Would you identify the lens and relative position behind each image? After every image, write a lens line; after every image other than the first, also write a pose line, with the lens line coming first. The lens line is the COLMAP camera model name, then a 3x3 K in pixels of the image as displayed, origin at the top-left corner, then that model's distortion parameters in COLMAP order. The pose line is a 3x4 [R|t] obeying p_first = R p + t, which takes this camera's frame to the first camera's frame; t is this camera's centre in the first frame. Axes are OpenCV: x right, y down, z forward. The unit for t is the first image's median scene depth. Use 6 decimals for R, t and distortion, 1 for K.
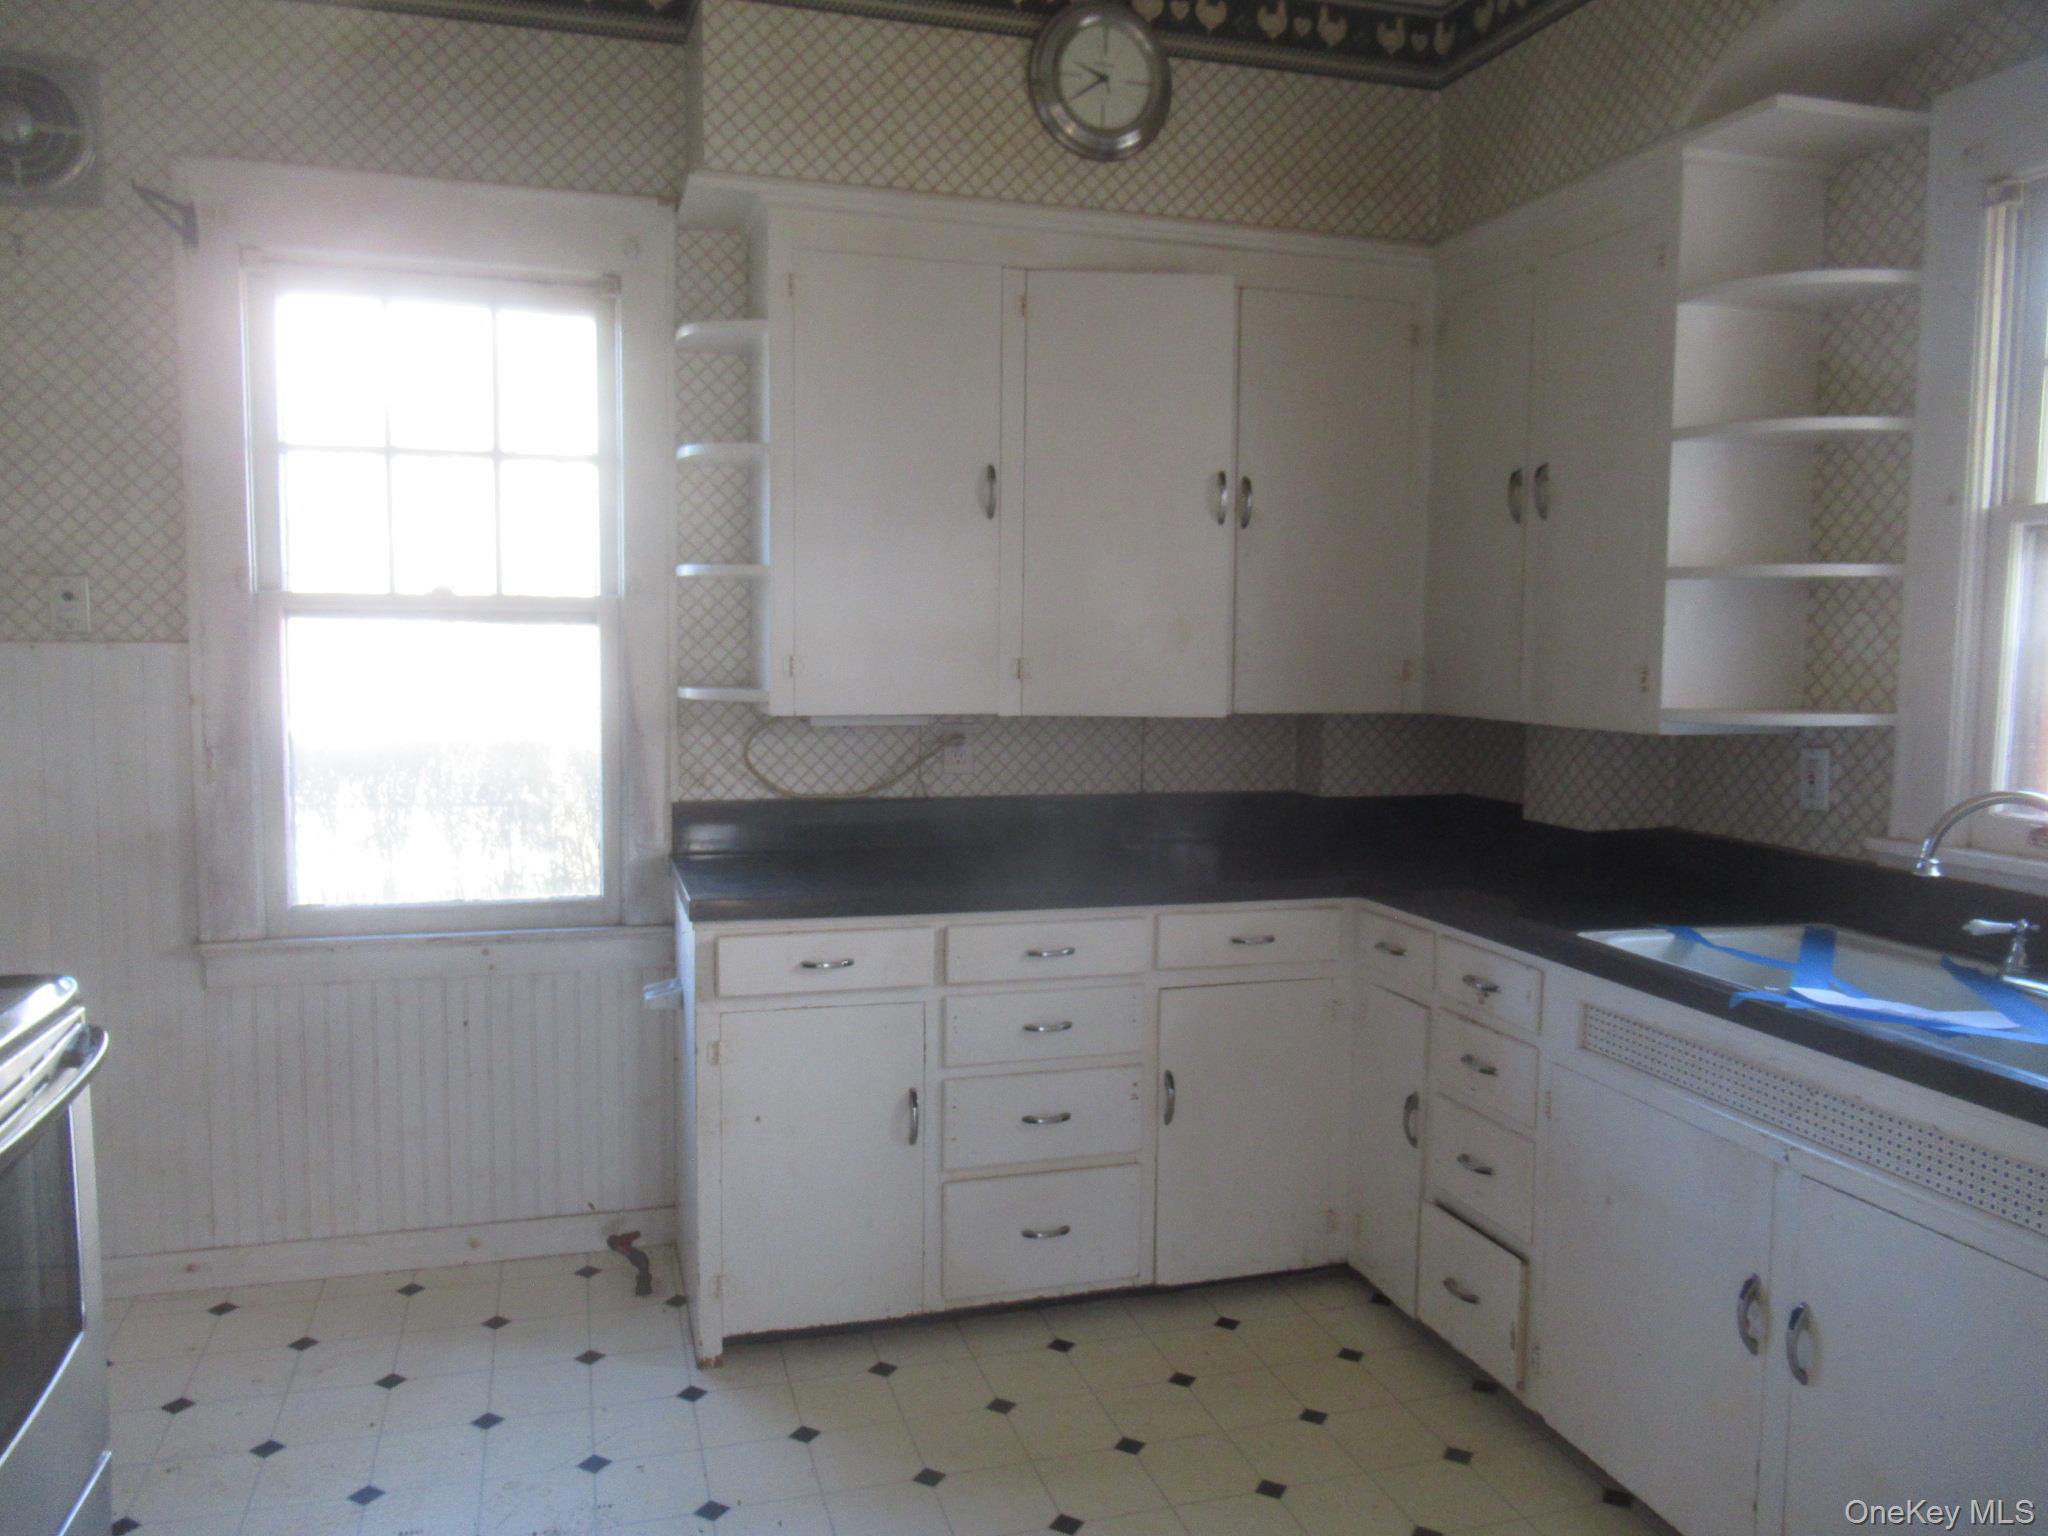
lens RADIAL K [[1516.8, 0, 1020.4], [0, 1516.8, 774.6], [0, 0, 1]] dist [-0.012953, 0.009398]
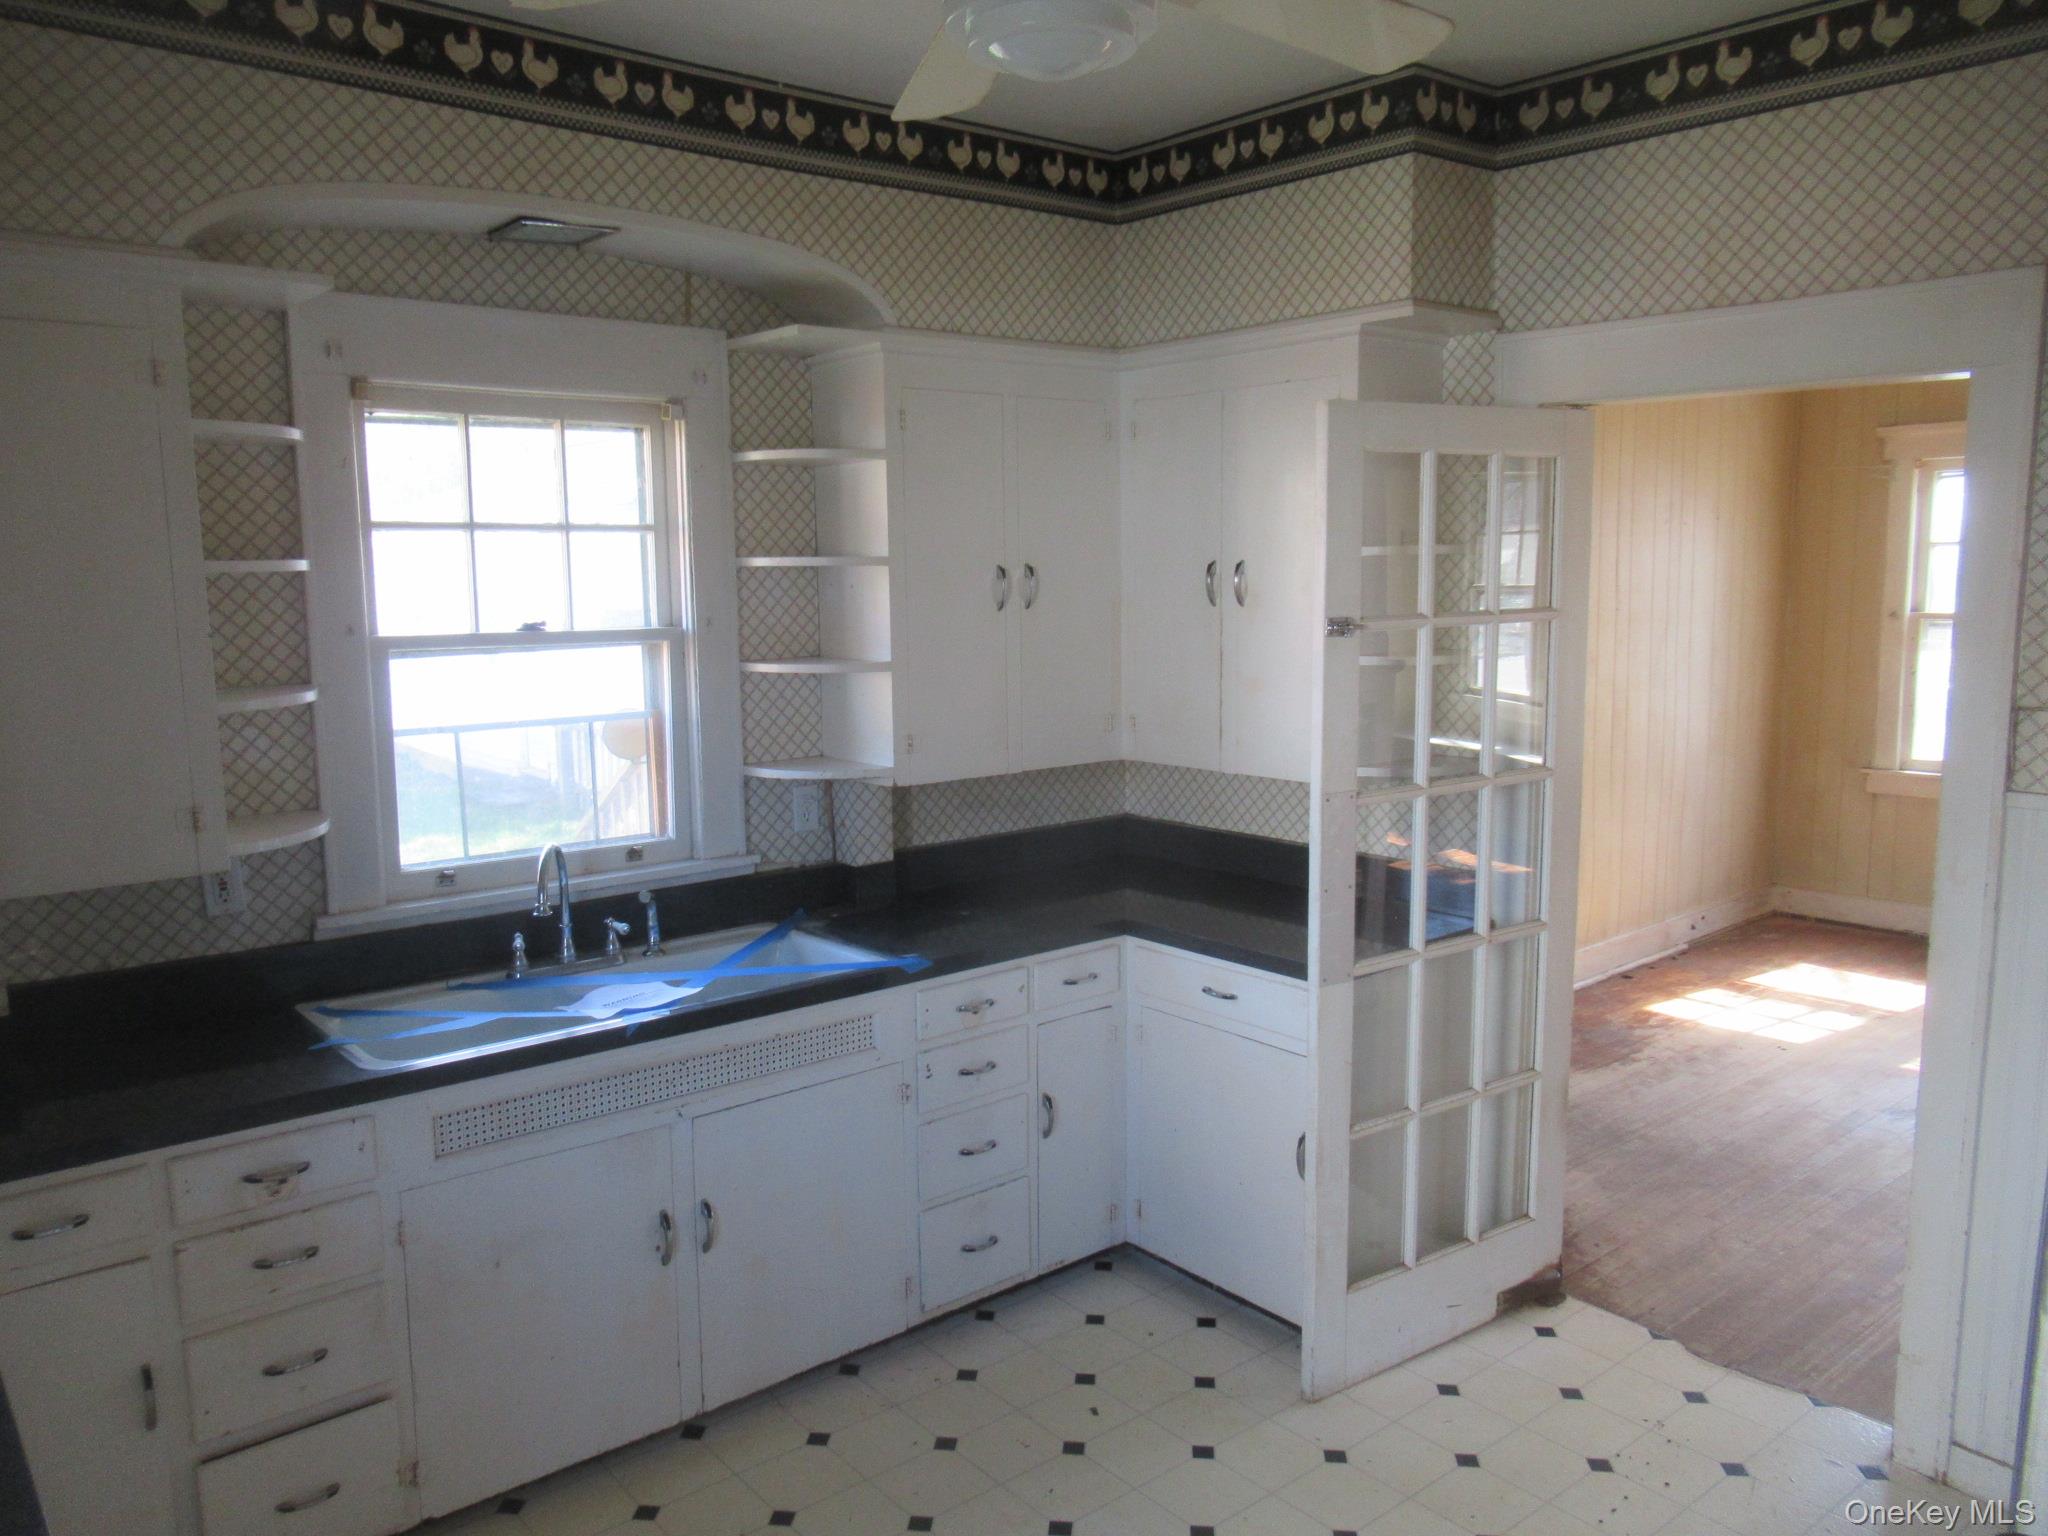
lens RADIAL K [[1516.8, 0, 1024.1], [0, 1516.8, 768.9], [0, 0, 1]] dist [-0.012953, 0.009398]
pose [[-0.402277, -0.131996, 0.905953, -0.674201], [0.083382, 0.980157, 0.179832, -0.228570], [-0.911713, 0.147882, -0.383288, 0.912052]]
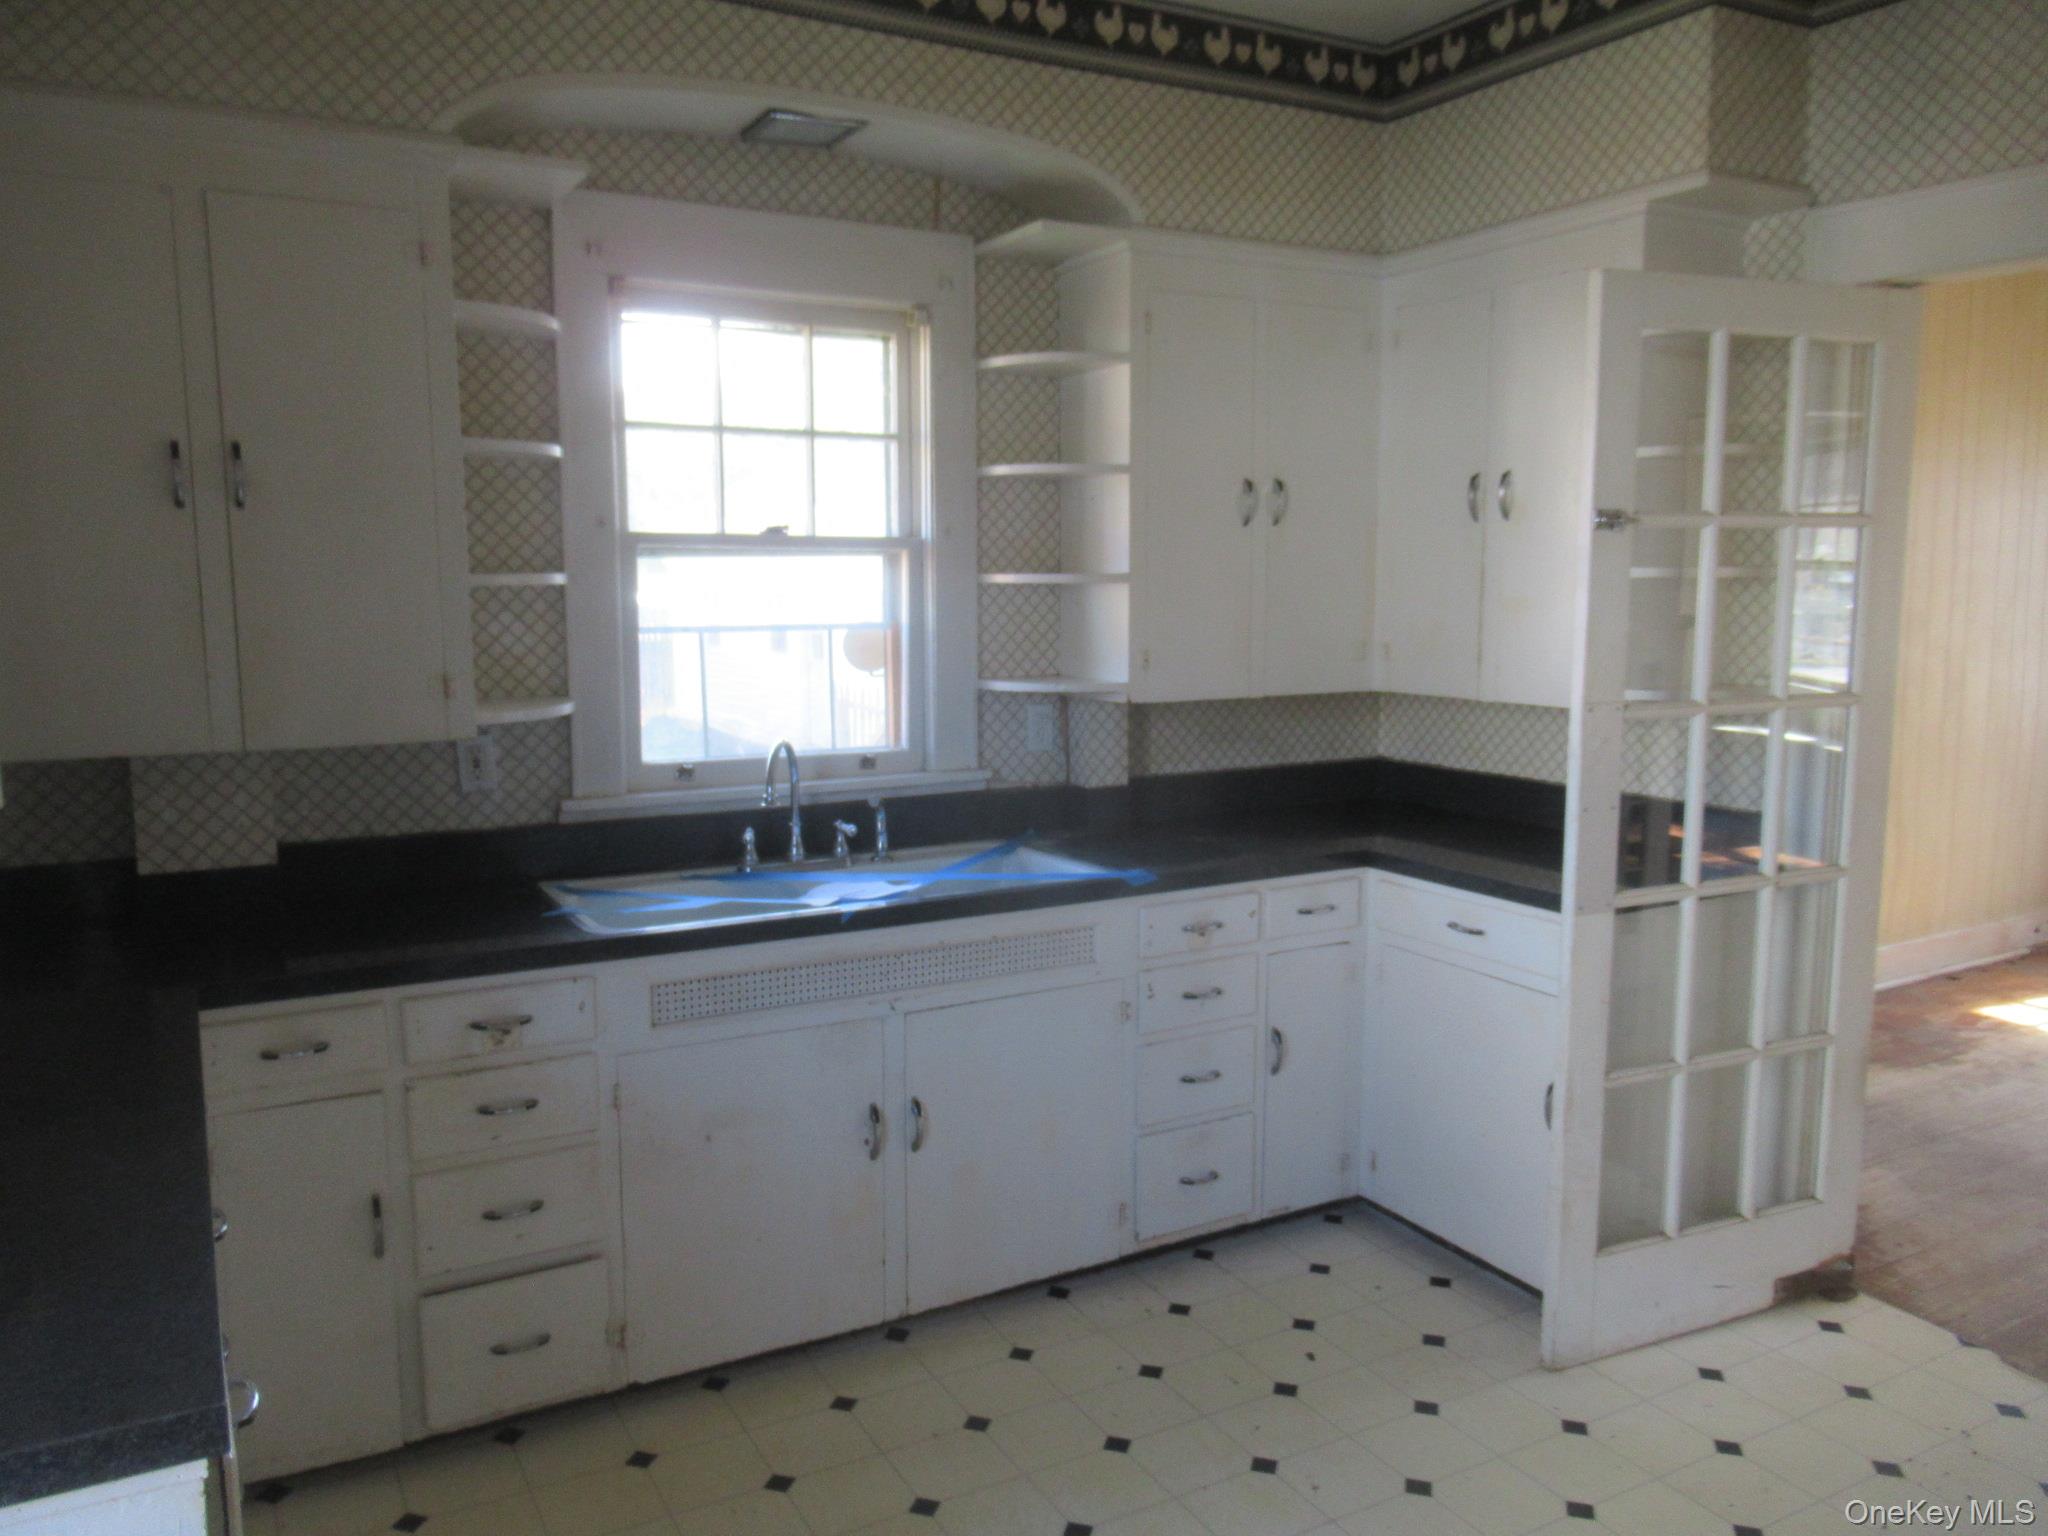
lens RADIAL K [[1516.8, 0, 1027.4], [0, 1516.8, 770.4], [0, 0, 1]] dist [-0.012953, 0.009398]
pose [[-0.228748, -0.137853, 0.963676, -0.659125], [0.080939, 0.983802, 0.159945, -0.140920], [-0.970115, 0.114586, -0.213885, 0.875173]]
